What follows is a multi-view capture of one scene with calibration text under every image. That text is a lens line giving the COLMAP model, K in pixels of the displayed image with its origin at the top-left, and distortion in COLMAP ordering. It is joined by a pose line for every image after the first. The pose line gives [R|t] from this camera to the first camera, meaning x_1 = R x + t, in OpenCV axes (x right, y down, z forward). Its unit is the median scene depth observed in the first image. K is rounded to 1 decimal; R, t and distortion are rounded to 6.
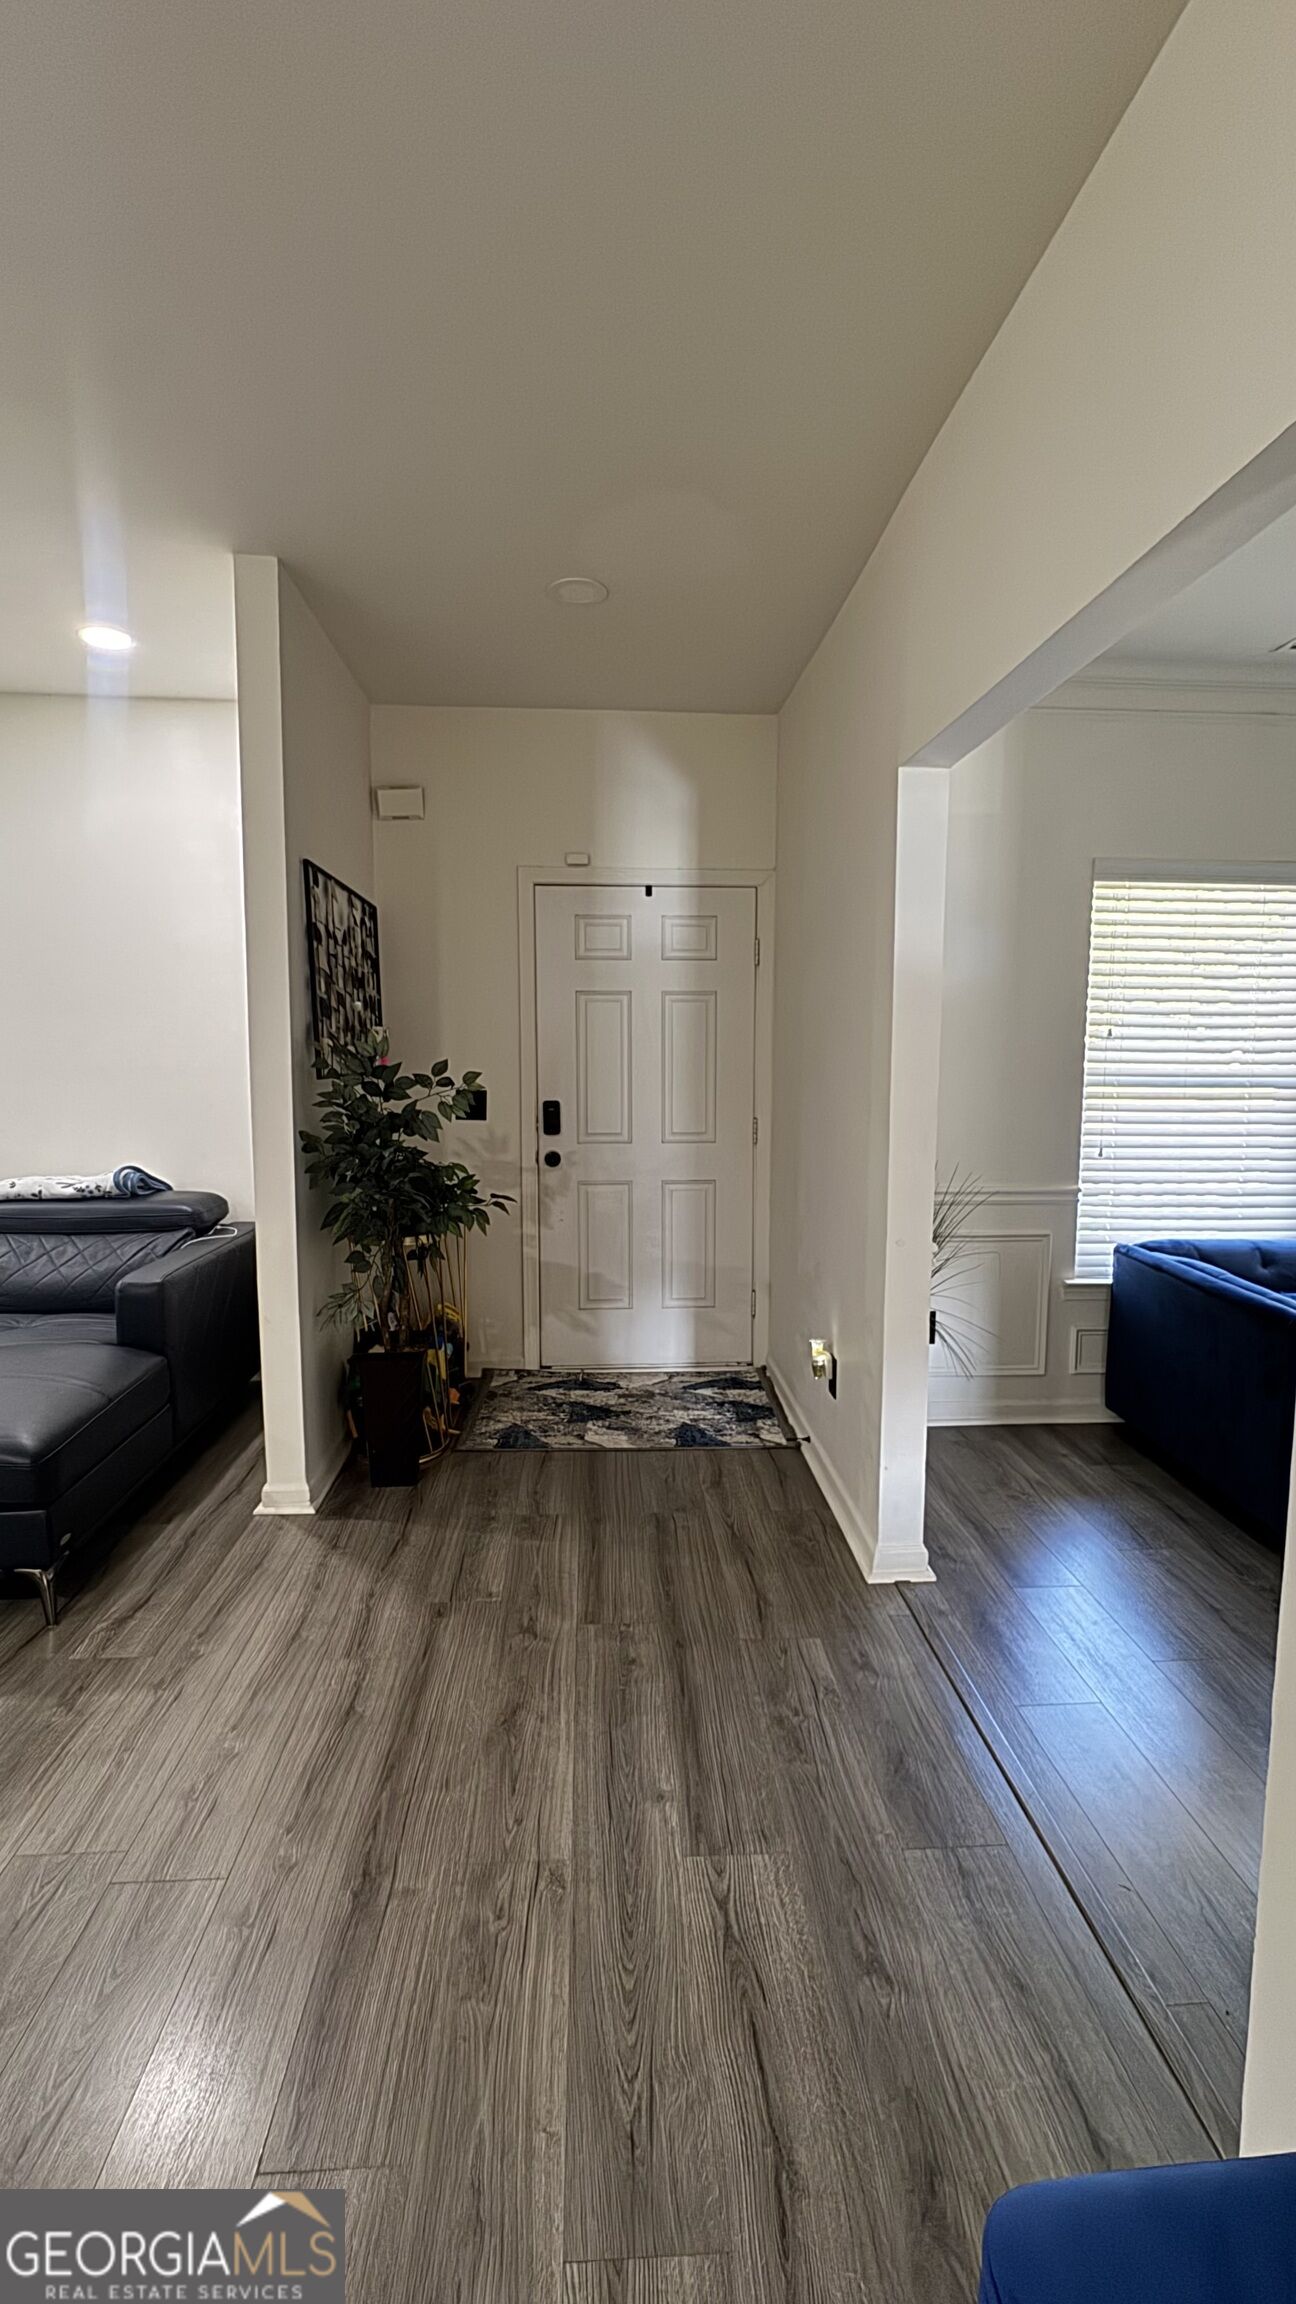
lens RADIAL K [[1009.7, 0, 655.8], [0, 1009.7, 1151.6], [0, 0, 1]] dist [-0.002396, 0.000076]
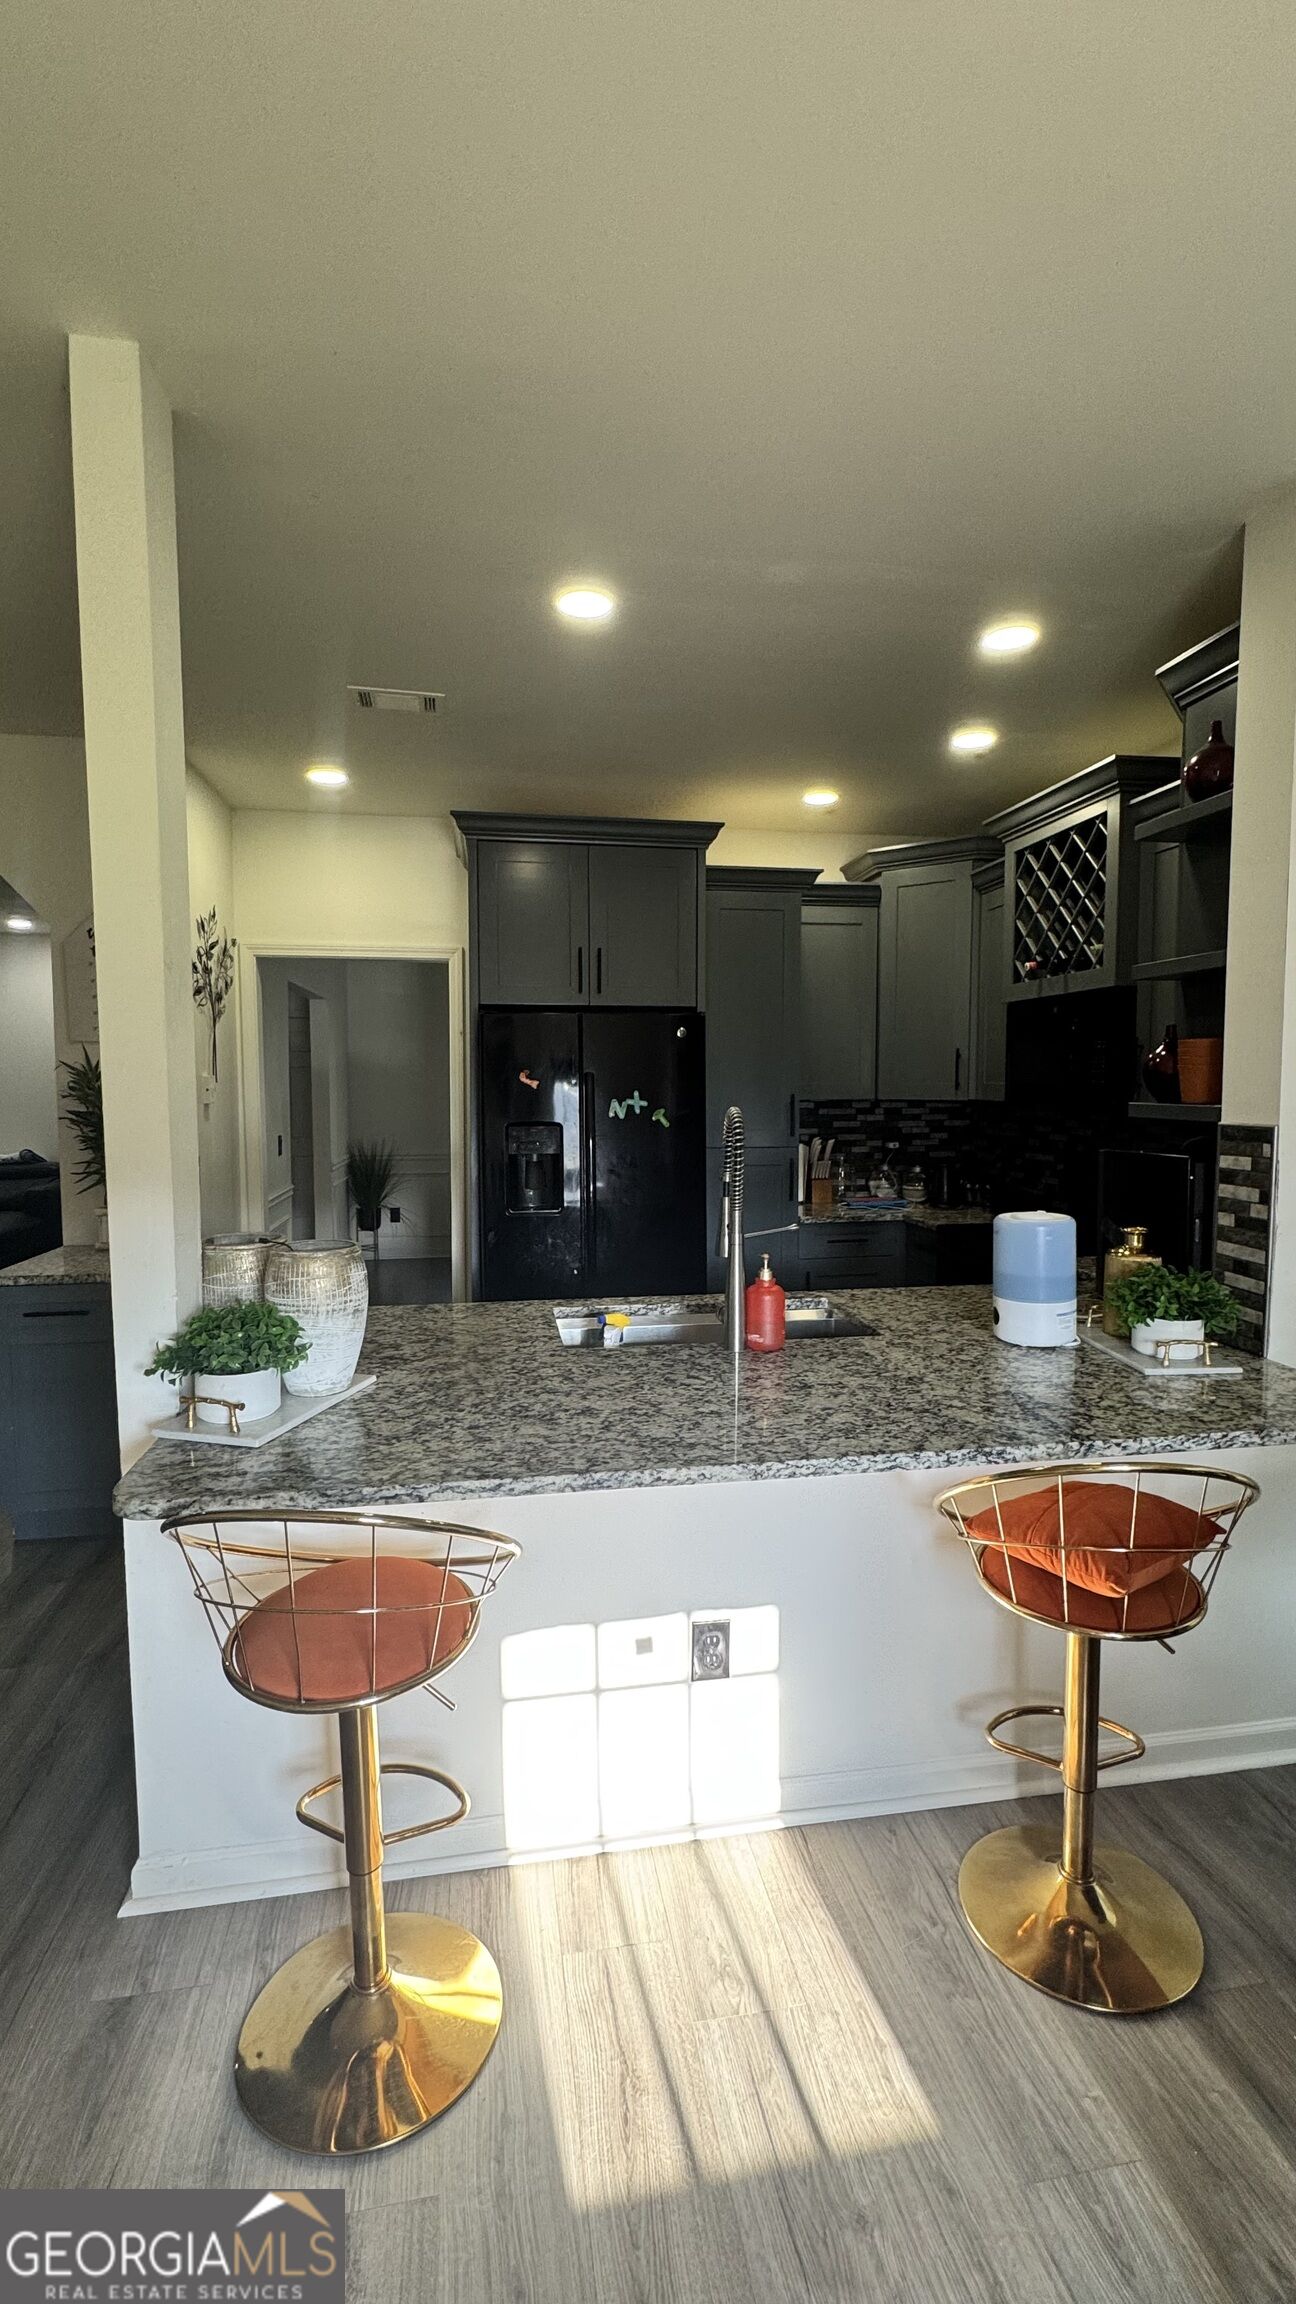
lens RADIAL K [[1009.7, 0, 655.8], [0, 1009.7, 1151.6], [0, 0, 1]] dist [-0.002396, 0.000076]
pose [[0.994502, -0.012137, 0.104008, 0.631341], [0.015686, 0.999320, -0.033378, 0.119366], [-0.103532, 0.034826, 0.994016, -1.364429]]
